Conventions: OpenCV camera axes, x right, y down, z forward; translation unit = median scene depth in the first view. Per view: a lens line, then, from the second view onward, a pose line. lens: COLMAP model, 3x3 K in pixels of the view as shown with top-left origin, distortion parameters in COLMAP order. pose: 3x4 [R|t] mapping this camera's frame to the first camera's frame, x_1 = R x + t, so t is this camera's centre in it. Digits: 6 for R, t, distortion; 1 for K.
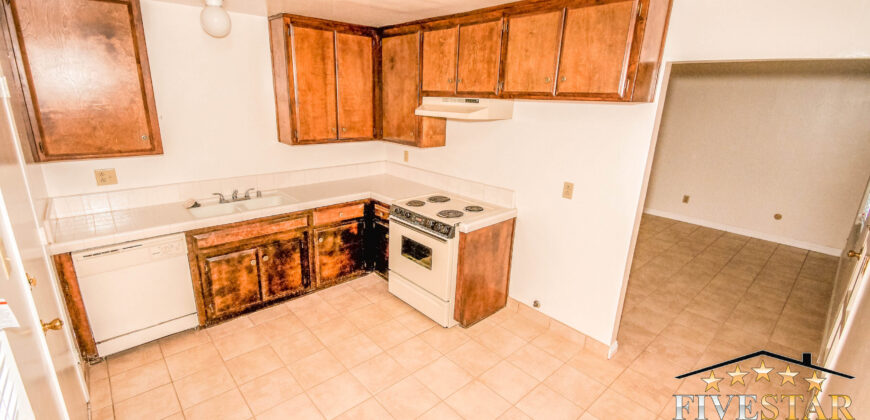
lens RADIAL K [[387.5, 0, 426.9], [0, 387.5, 208.4], [0, 0, 1]] dist [0.000508, -0.000929]
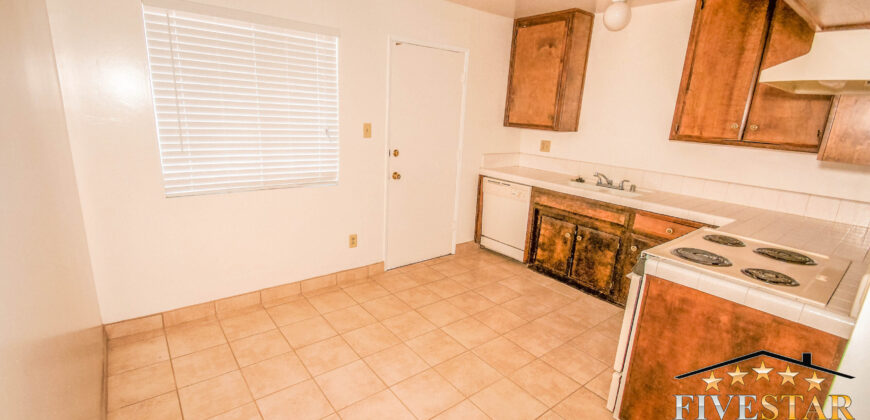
lens RADIAL K [[387.5, 0, 426.3], [0, 387.5, 210.6], [0, 0, 1]] dist [0.000508, -0.000929]
pose [[-0.076250, 0.220276, -0.972453, 0.627895], [-0.326498, 0.916007, 0.233091, -0.048542], [0.942117, 0.335277, 0.002074, 0.601955]]
